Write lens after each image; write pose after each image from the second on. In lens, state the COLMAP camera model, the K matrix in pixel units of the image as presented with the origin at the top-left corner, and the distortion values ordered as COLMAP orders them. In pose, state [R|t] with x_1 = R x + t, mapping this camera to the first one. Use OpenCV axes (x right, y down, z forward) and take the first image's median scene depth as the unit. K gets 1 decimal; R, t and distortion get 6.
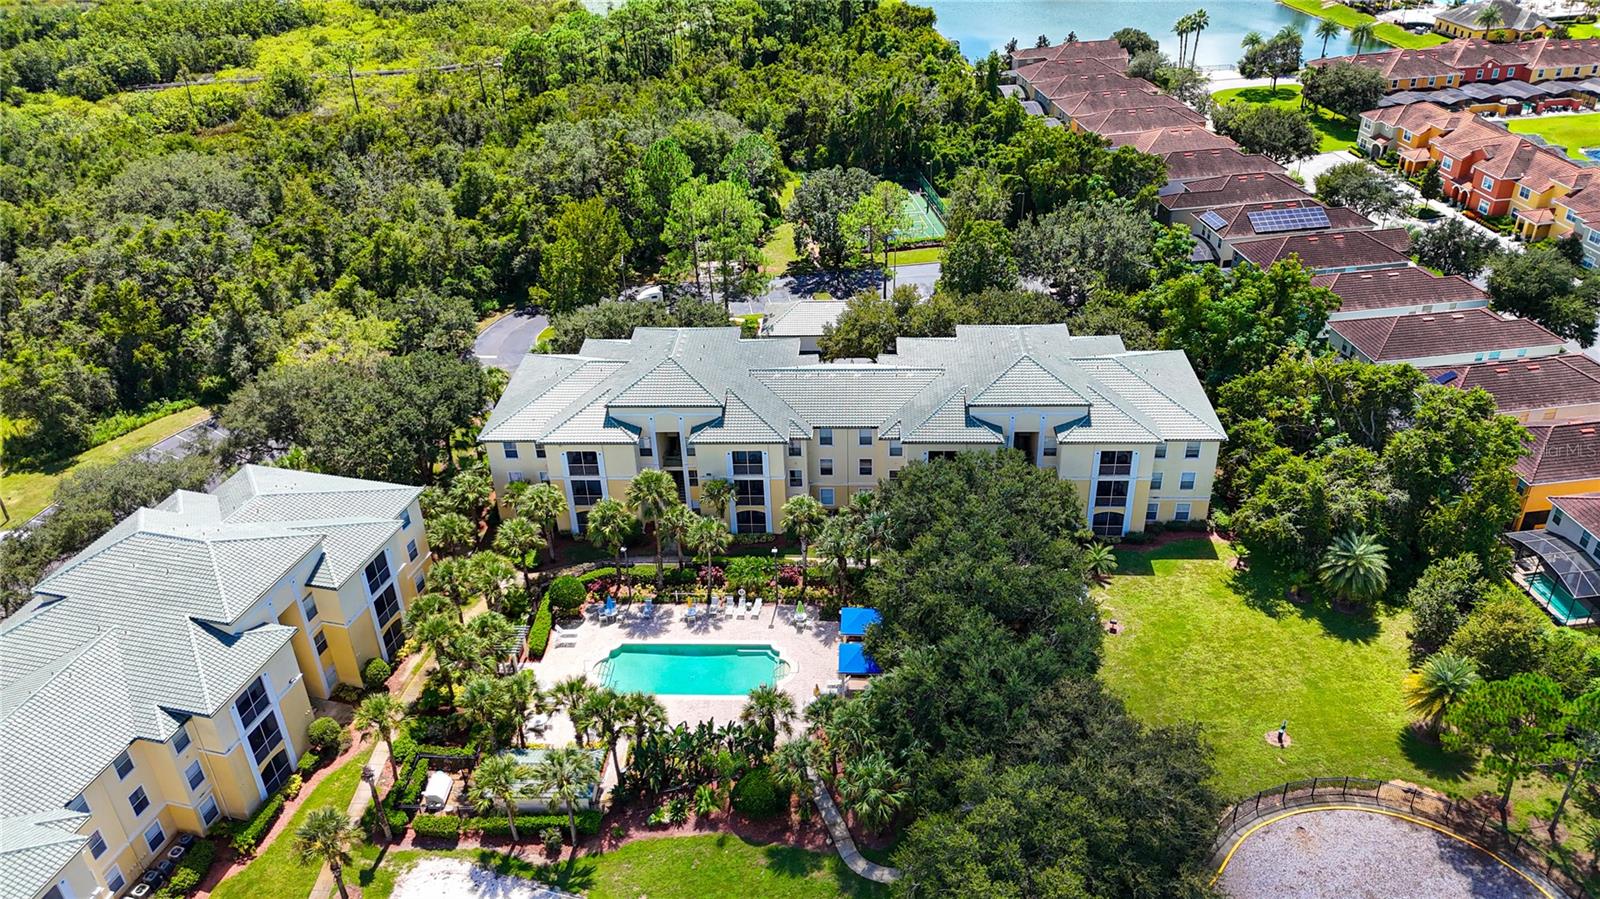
lens RADIAL K [[1178.4, 0, 804.4], [0, 1178.4, 448.5], [0, 0, 1]] dist [0.084468, -0.102032]
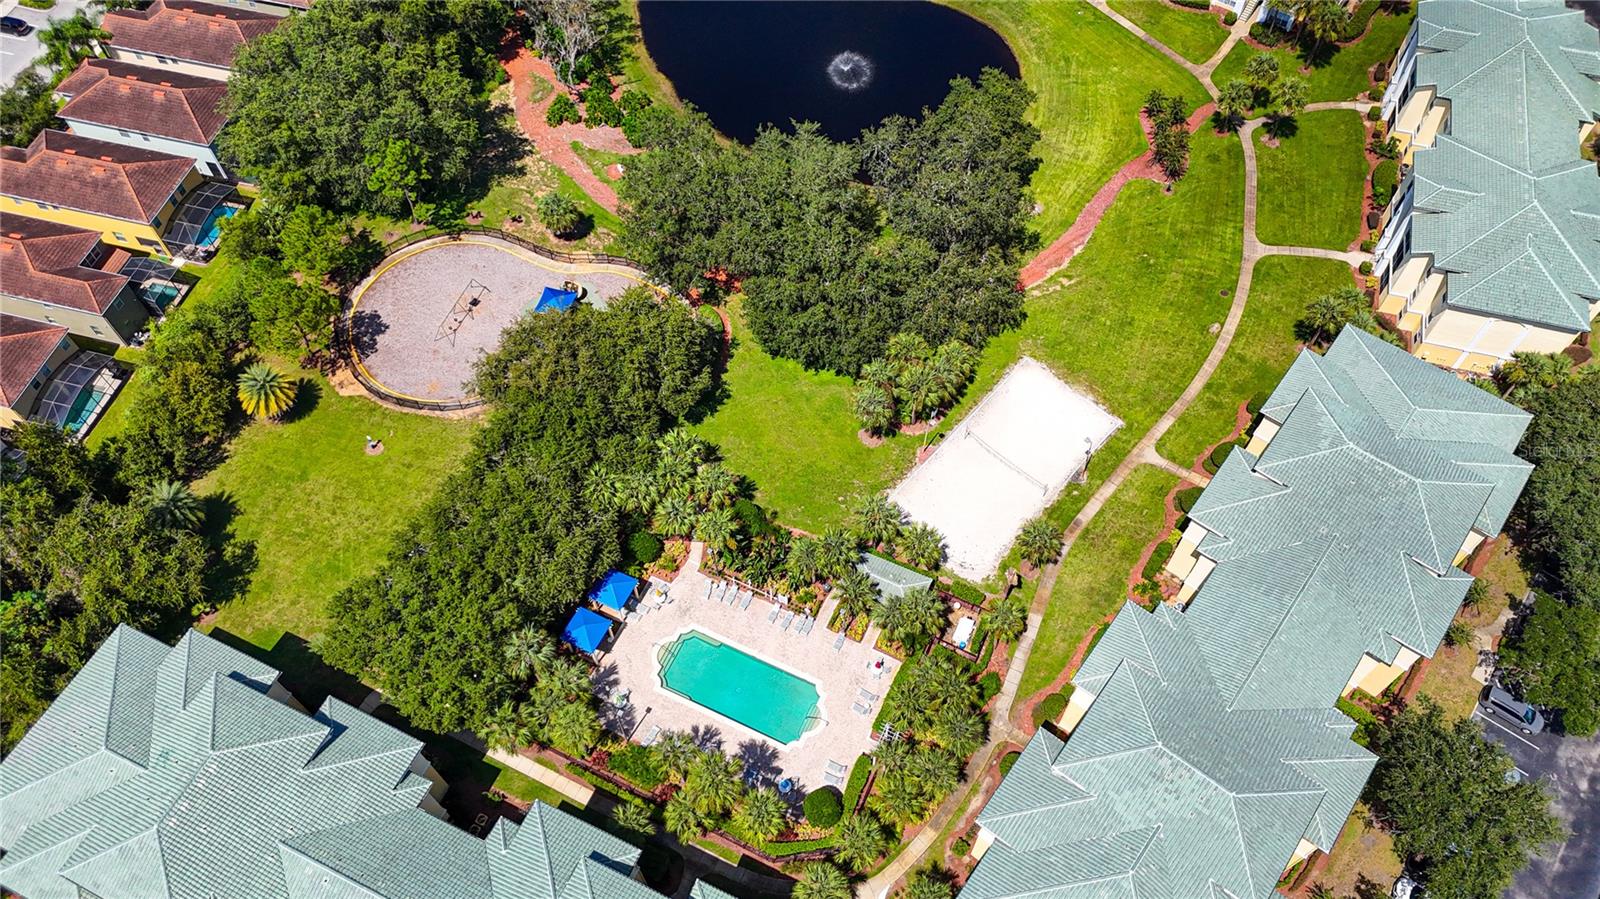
lens RADIAL K [[1178.5, 0, 805.2], [0, 1178.5, 450.6], [0, 0, 1]] dist [0.052254, -0.039419]
pose [[-0.922753, -0.307202, 0.232709, -0.320251], [0.222010, 0.069850, 0.972539, -0.827922], [-0.315021, 0.949077, 0.003748, 0.720461]]
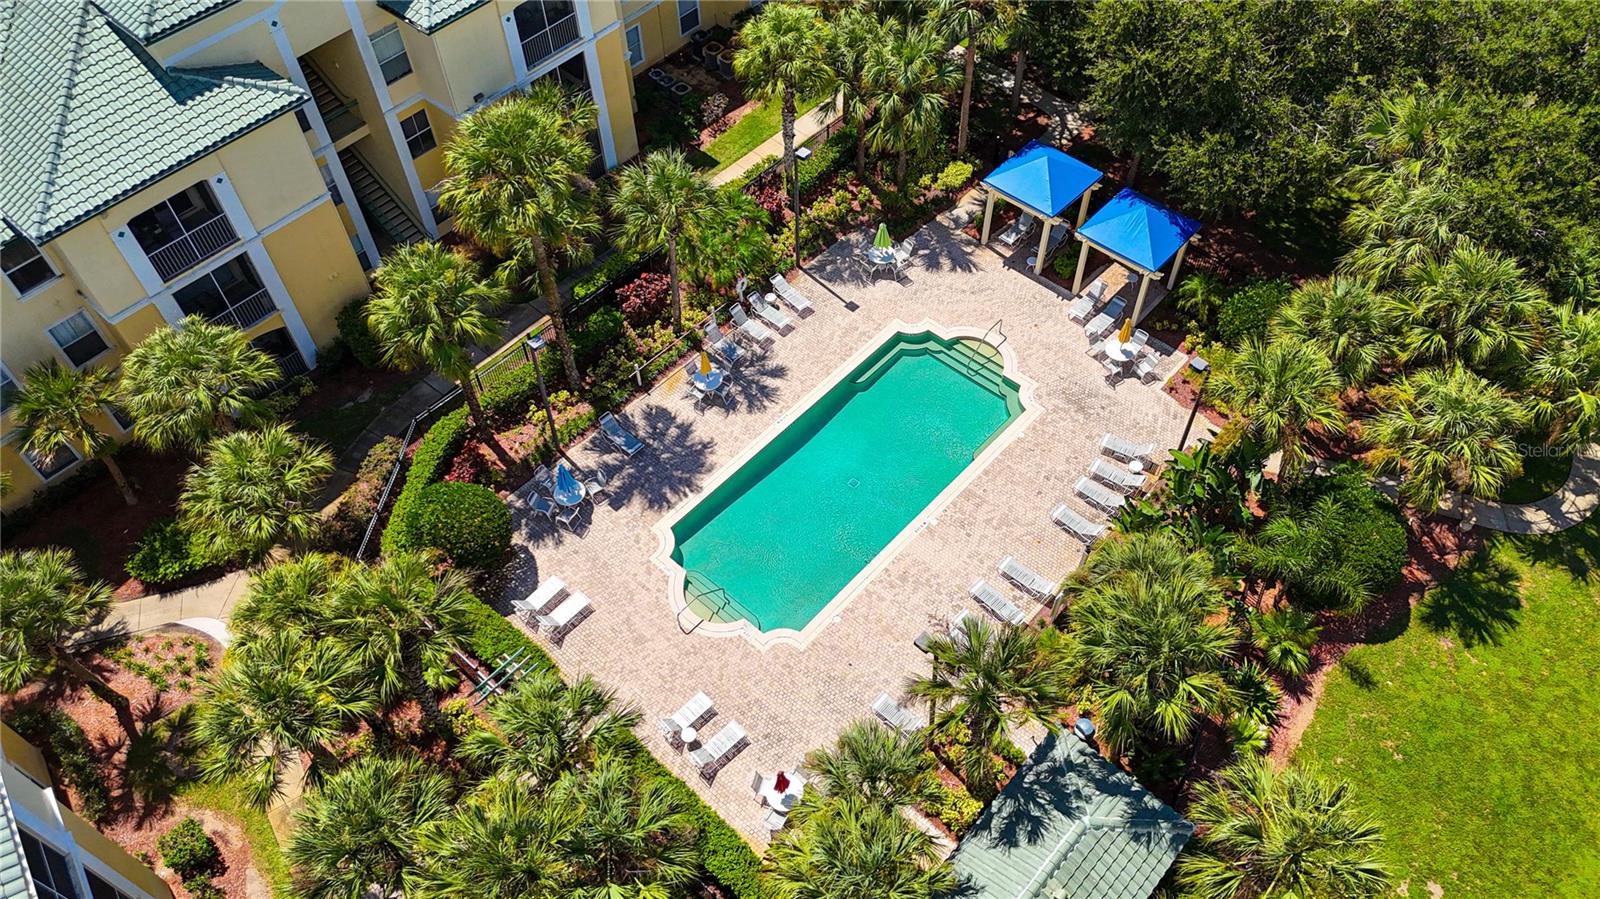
lens RADIAL K [[1178.5, 0, 805.2], [0, 1178.5, 450.6], [0, 0, 1]] dist [0.052254, -0.039419]
pose [[0.629871, -0.600351, 0.492789, -0.299677], [0.396111, 0.794048, 0.461068, -0.026806], [-0.668101, -0.095214, 0.737954, 0.646177]]
